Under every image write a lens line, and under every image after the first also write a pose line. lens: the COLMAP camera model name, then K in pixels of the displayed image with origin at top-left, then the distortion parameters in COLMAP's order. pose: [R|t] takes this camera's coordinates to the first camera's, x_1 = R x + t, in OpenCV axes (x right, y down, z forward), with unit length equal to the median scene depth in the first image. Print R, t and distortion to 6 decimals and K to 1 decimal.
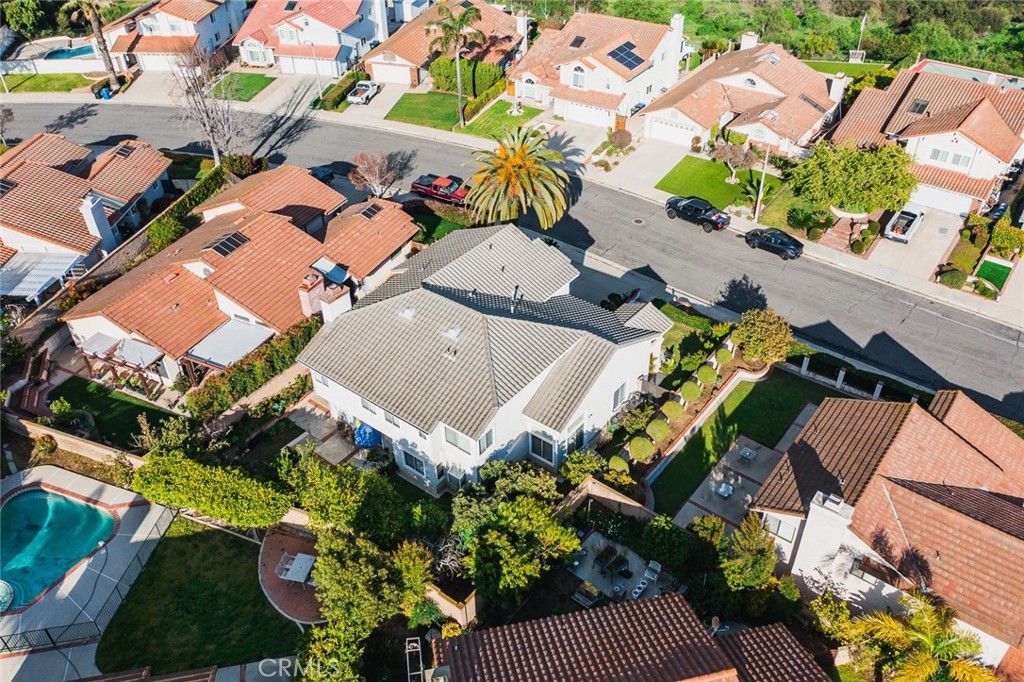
lens RADIAL K [[821.2, 0, 509.7], [0, 821.2, 331.7], [0, 0, 1]] dist [-0.003861, -0.007798]
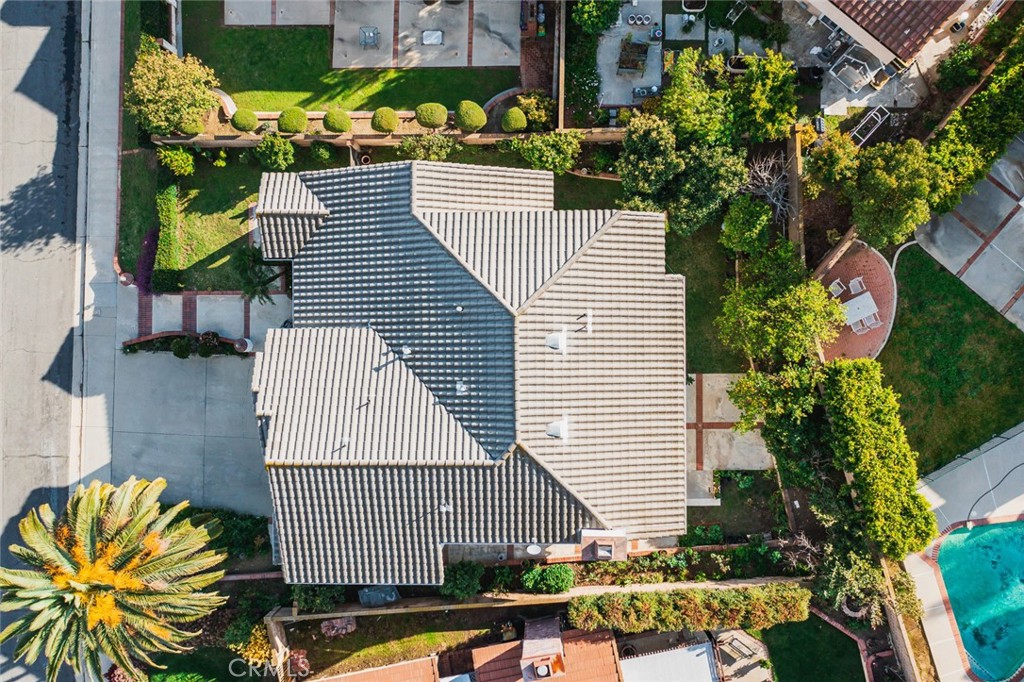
lens RADIAL K [[821.2, 0, 509.7], [0, 821.2, 331.7], [0, 0, 1]] dist [-0.003861, -0.007798]
pose [[-0.620370, -0.782947, 0.046206, -0.046590], [0.502029, -0.351141, 0.790359, -0.381451], [-0.602584, 0.513511, 0.610900, 0.410927]]
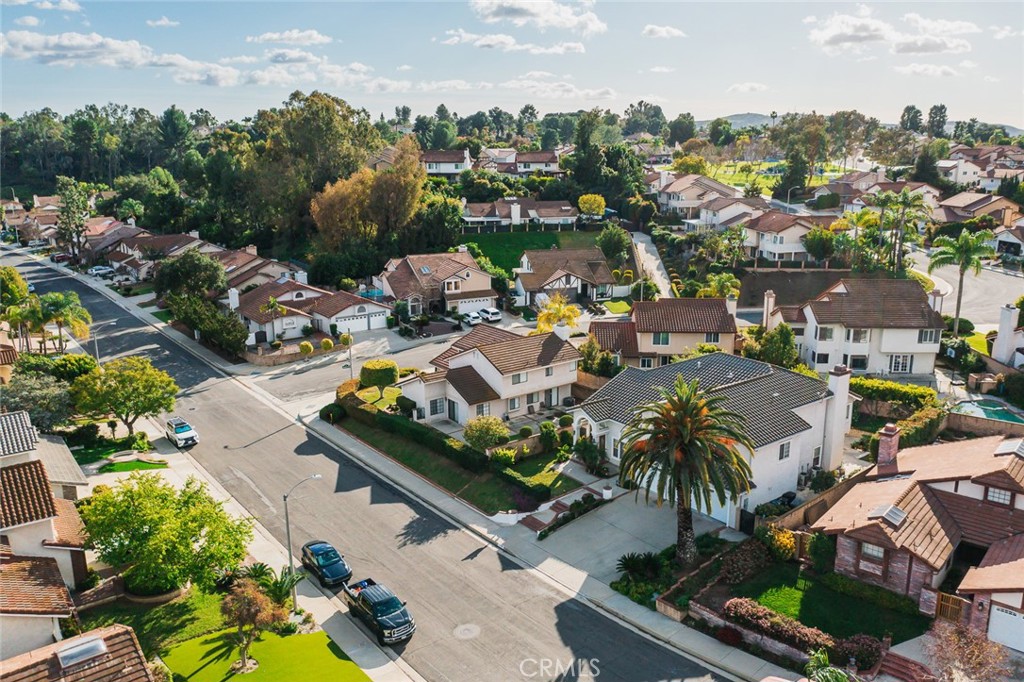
lens RADIAL K [[821.2, 0, 509.7], [0, 821.2, 331.7], [0, 0, 1]] dist [-0.003861, -0.007798]
pose [[-0.966653, -0.028570, 0.254490, -0.028151], [0.176073, 0.647461, 0.741480, -0.809671], [-0.185956, 0.761563, -0.620840, 1.329333]]
